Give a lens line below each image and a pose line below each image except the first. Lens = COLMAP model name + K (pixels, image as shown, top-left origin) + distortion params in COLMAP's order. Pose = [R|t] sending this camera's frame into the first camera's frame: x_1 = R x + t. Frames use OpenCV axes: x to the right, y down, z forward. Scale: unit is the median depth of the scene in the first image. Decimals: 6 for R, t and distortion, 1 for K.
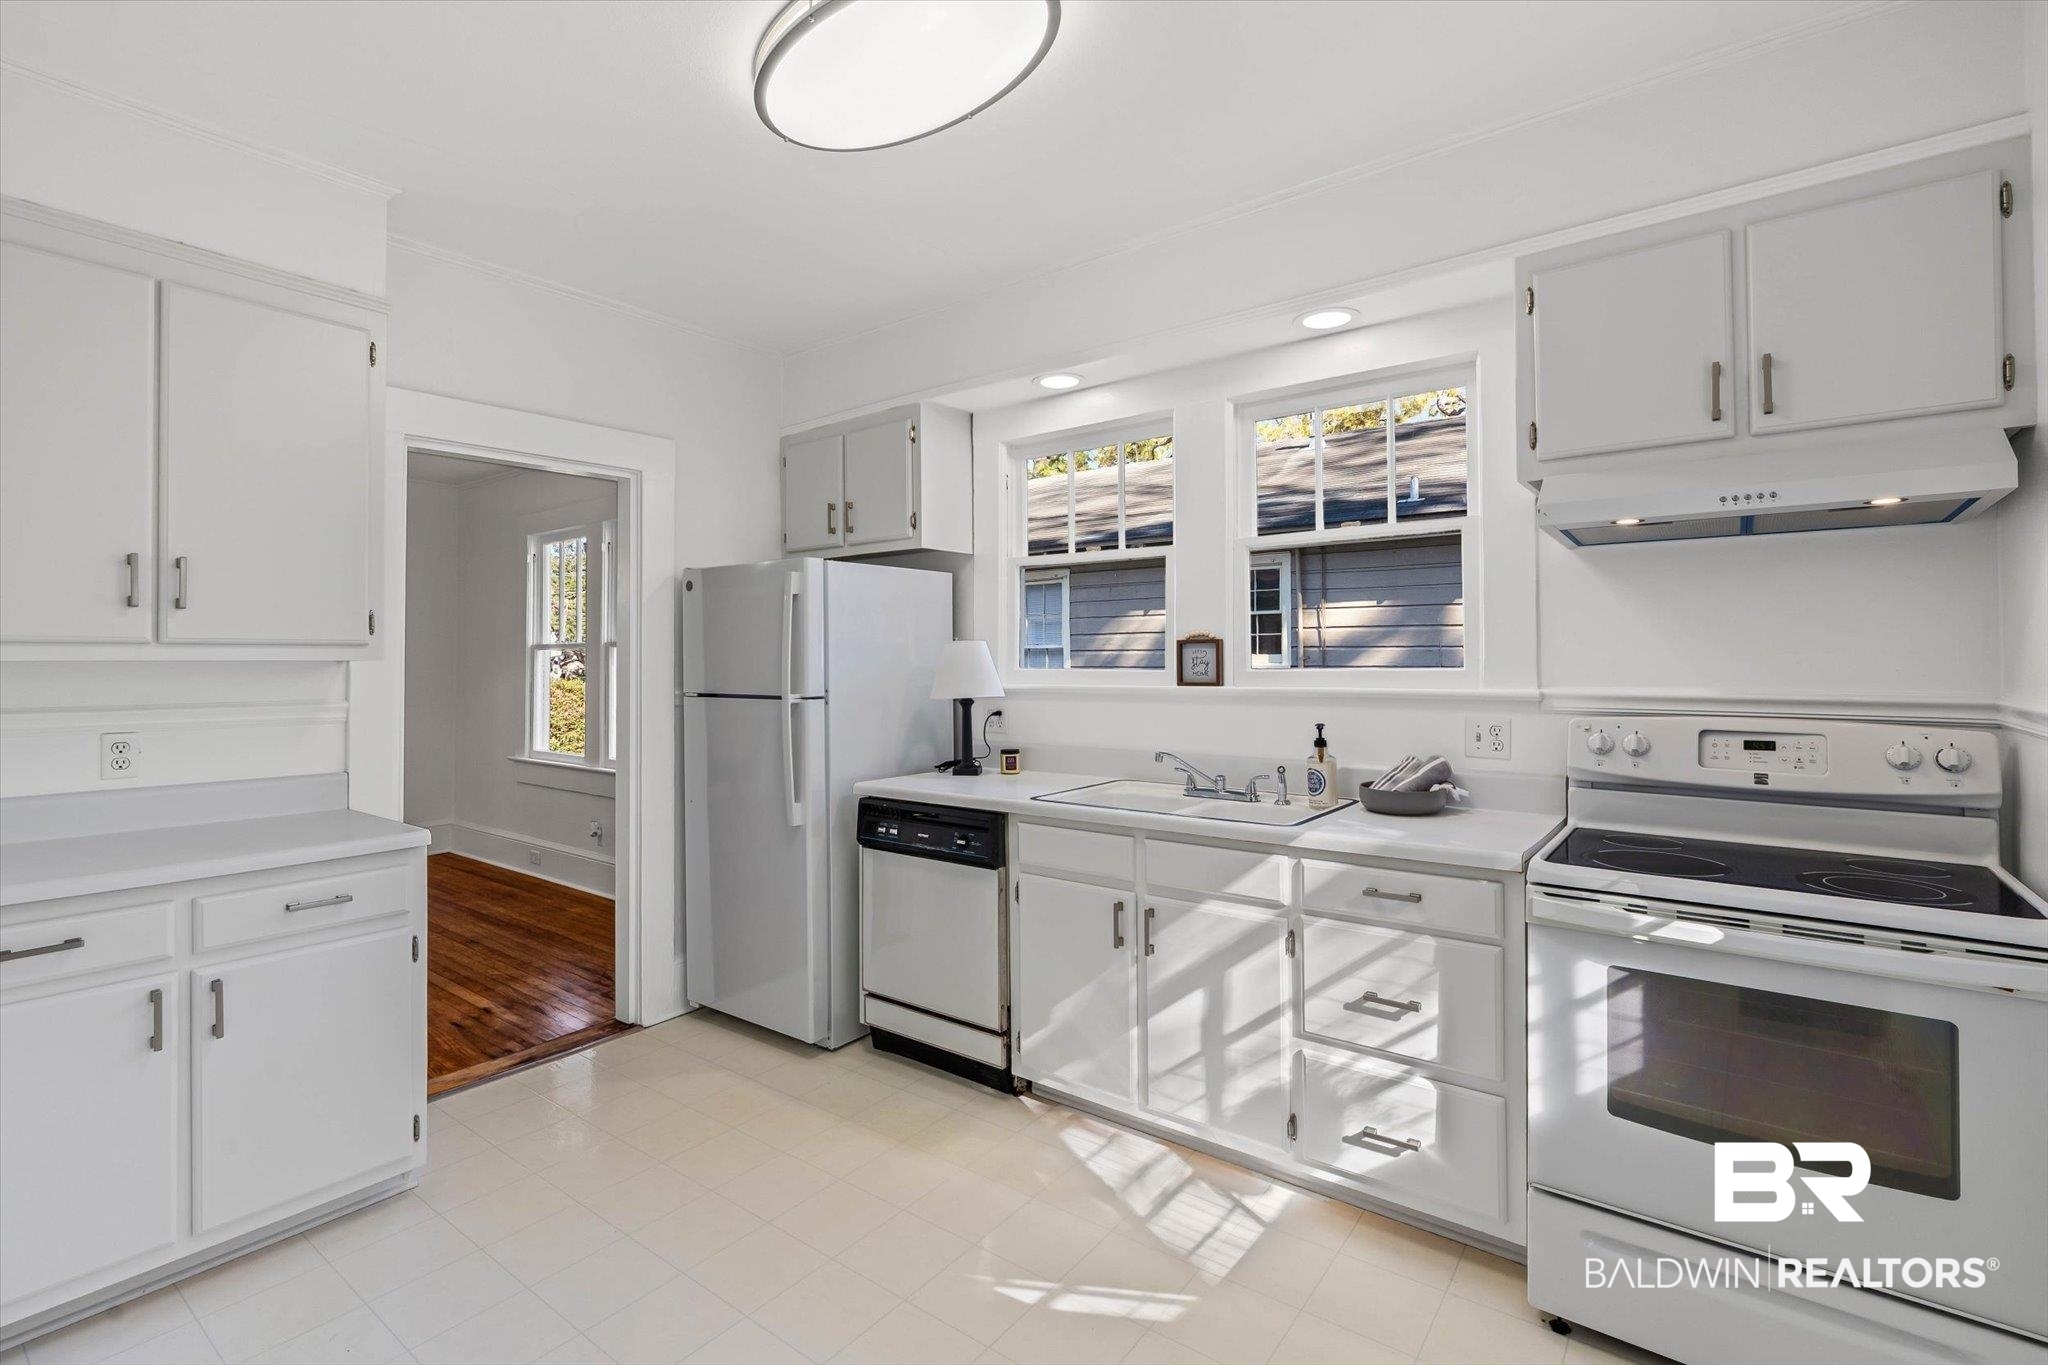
lens RADIAL K [[925.9, 0, 1024.7], [0, 925.9, 653.9], [0, 0, 1]] dist [-0.004435, 0.000902]
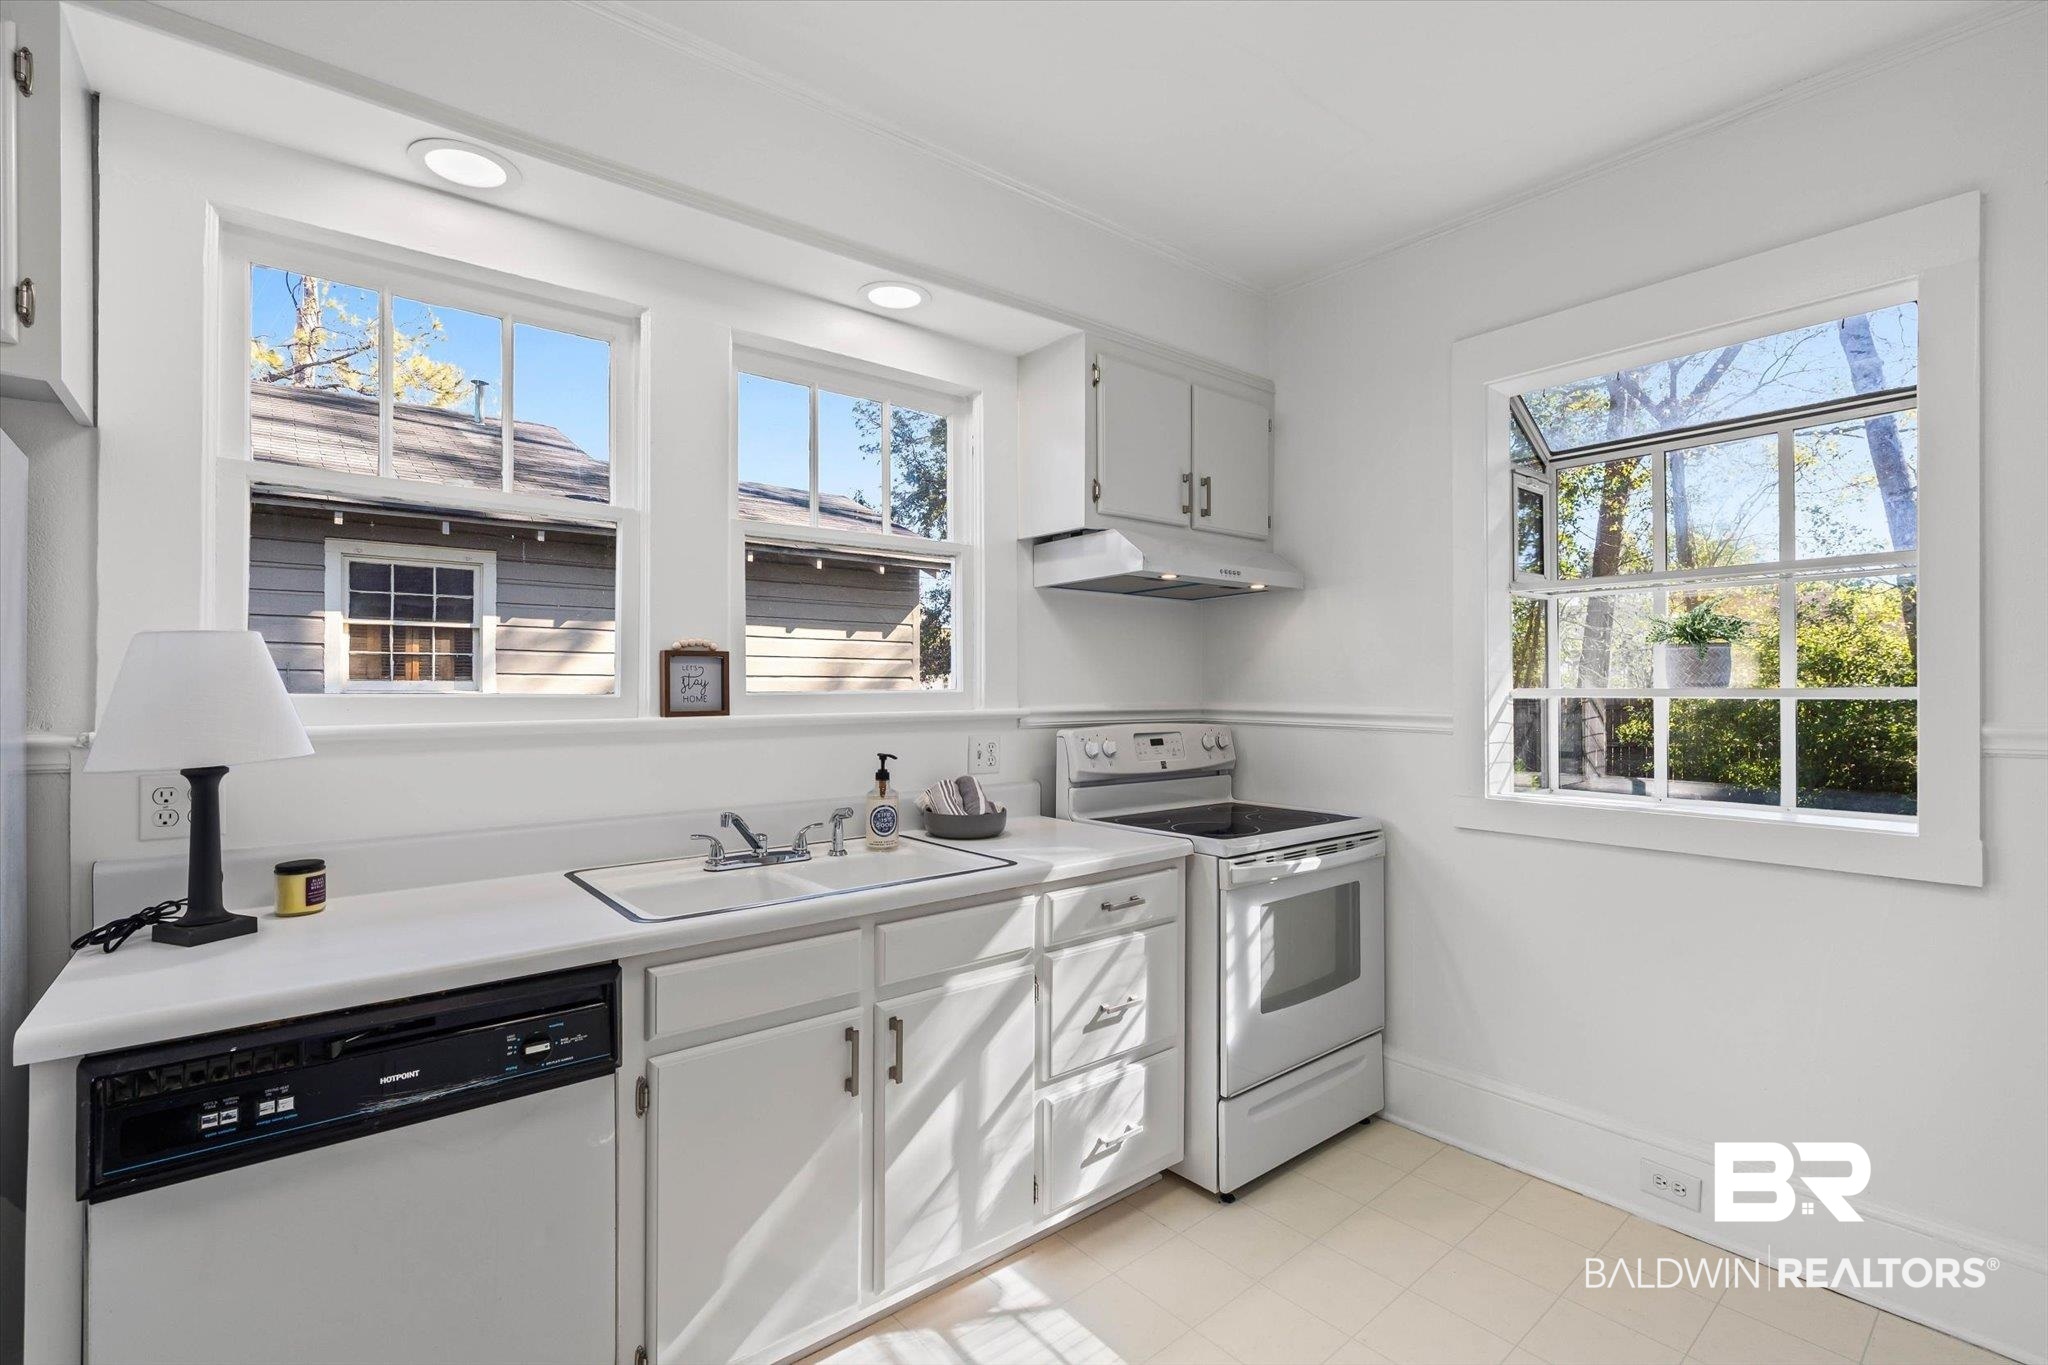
lens RADIAL K [[925.9, 0, 1020.2], [0, 925.9, 688.4], [0, 0, 1]] dist [-0.004435, 0.000902]
pose [[0.229249, 0.002189, 0.973365, -0.604086], [-0.006715, 0.999977, -0.000667, 0.016305], [-0.973345, -0.006383, 0.229258, 0.803312]]
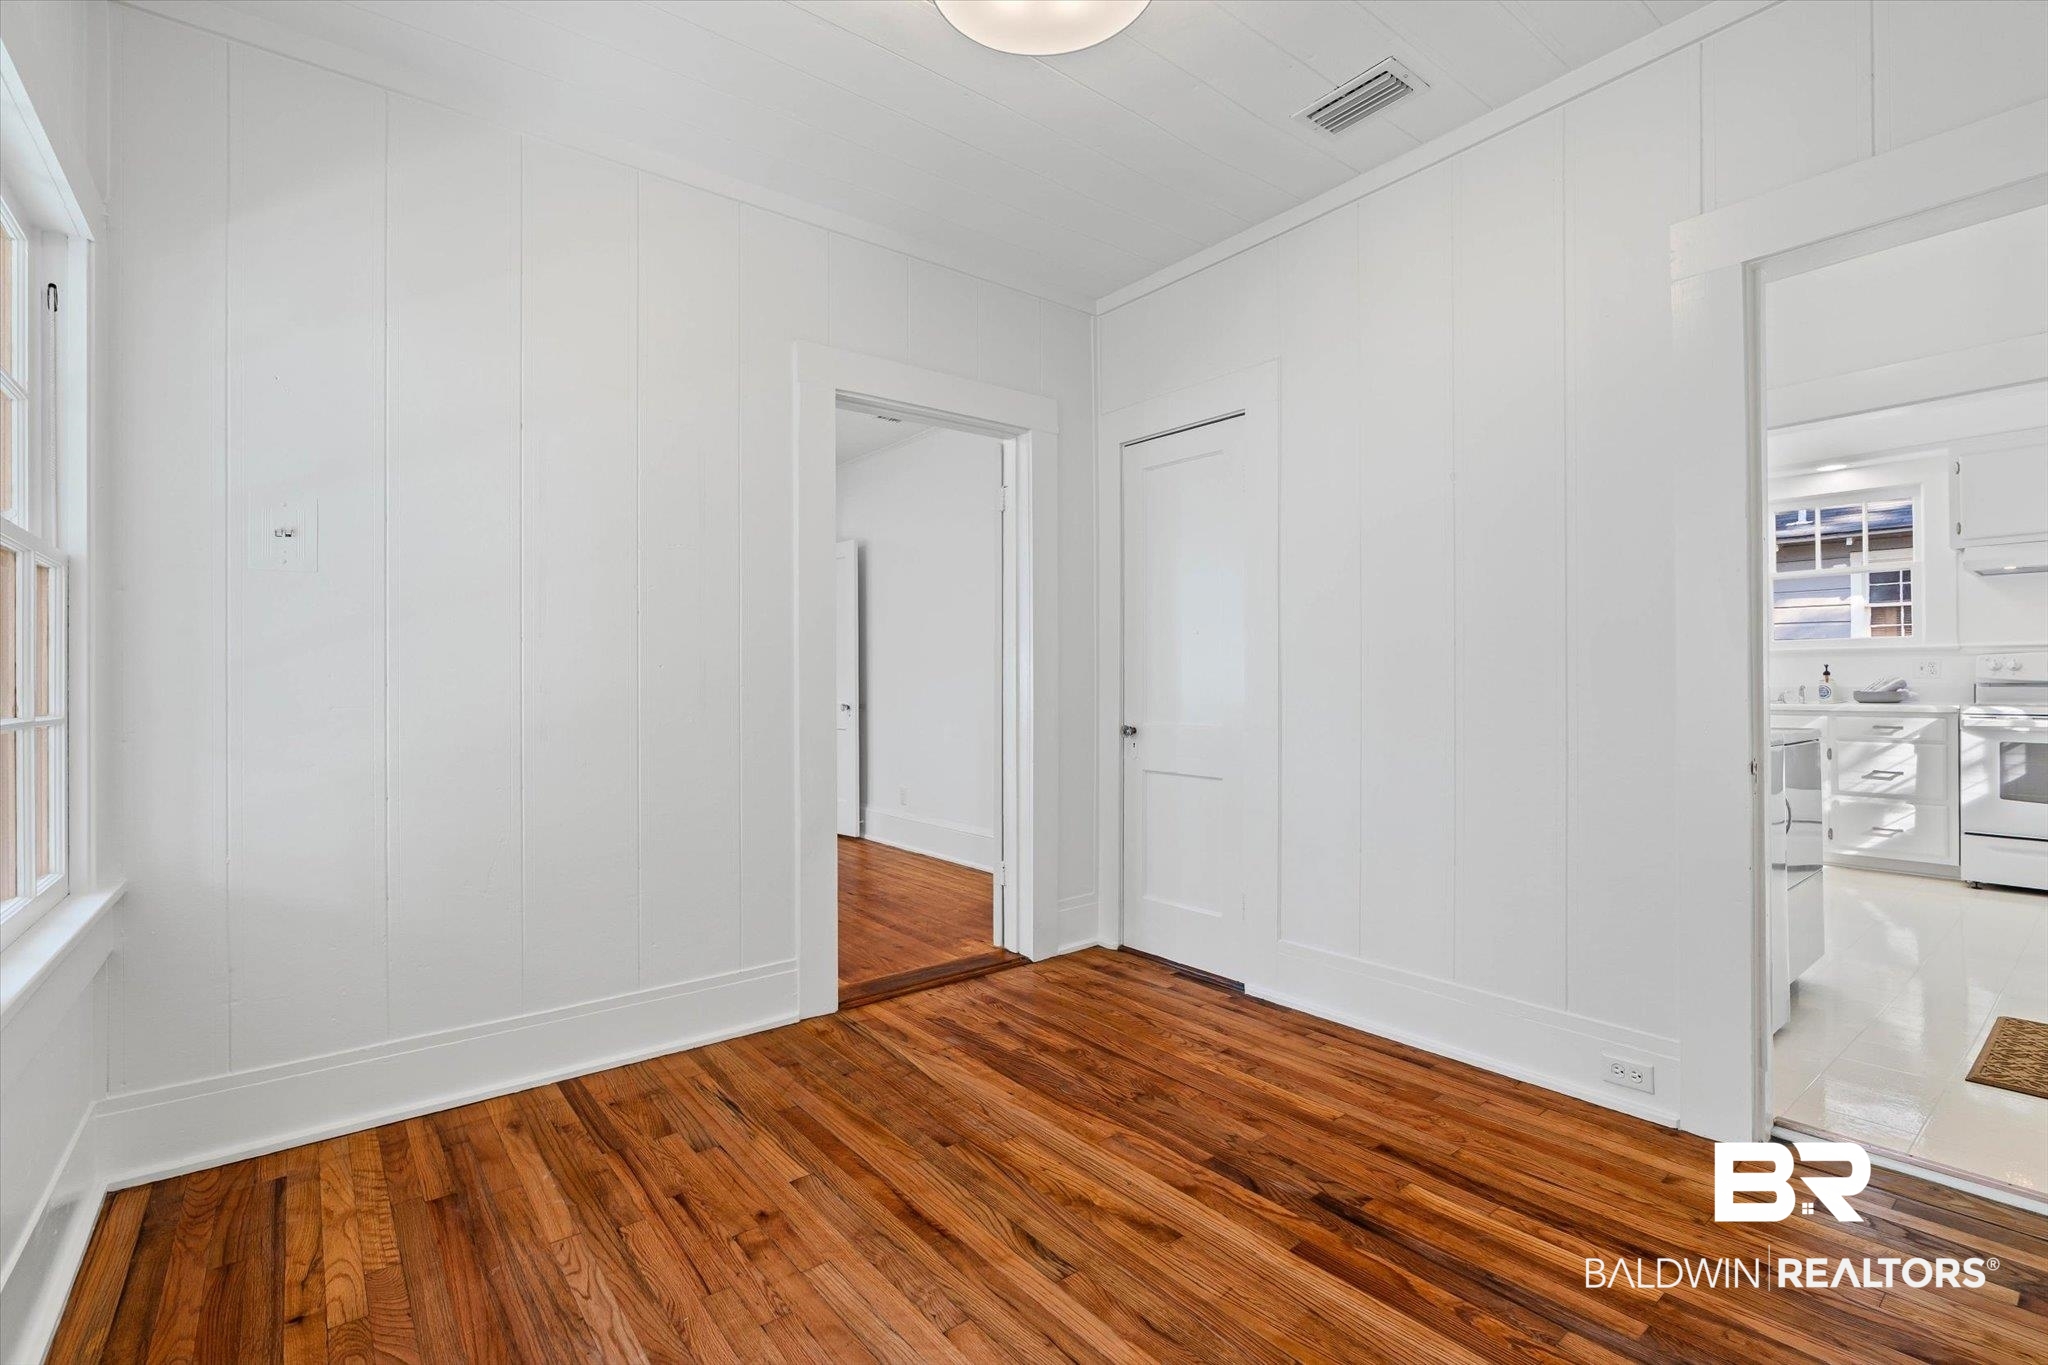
lens RADIAL K [[925.9, 0, 1023.8], [0, 925.9, 677.6], [0, 0, 1]] dist [-0.004435, 0.000902]
pose [[0.972700, -0.003459, -0.232042, -1.123753], [0.006093, 0.999925, 0.010638, 0.087412], [0.231988, -0.011762, 0.972648, -1.684723]]
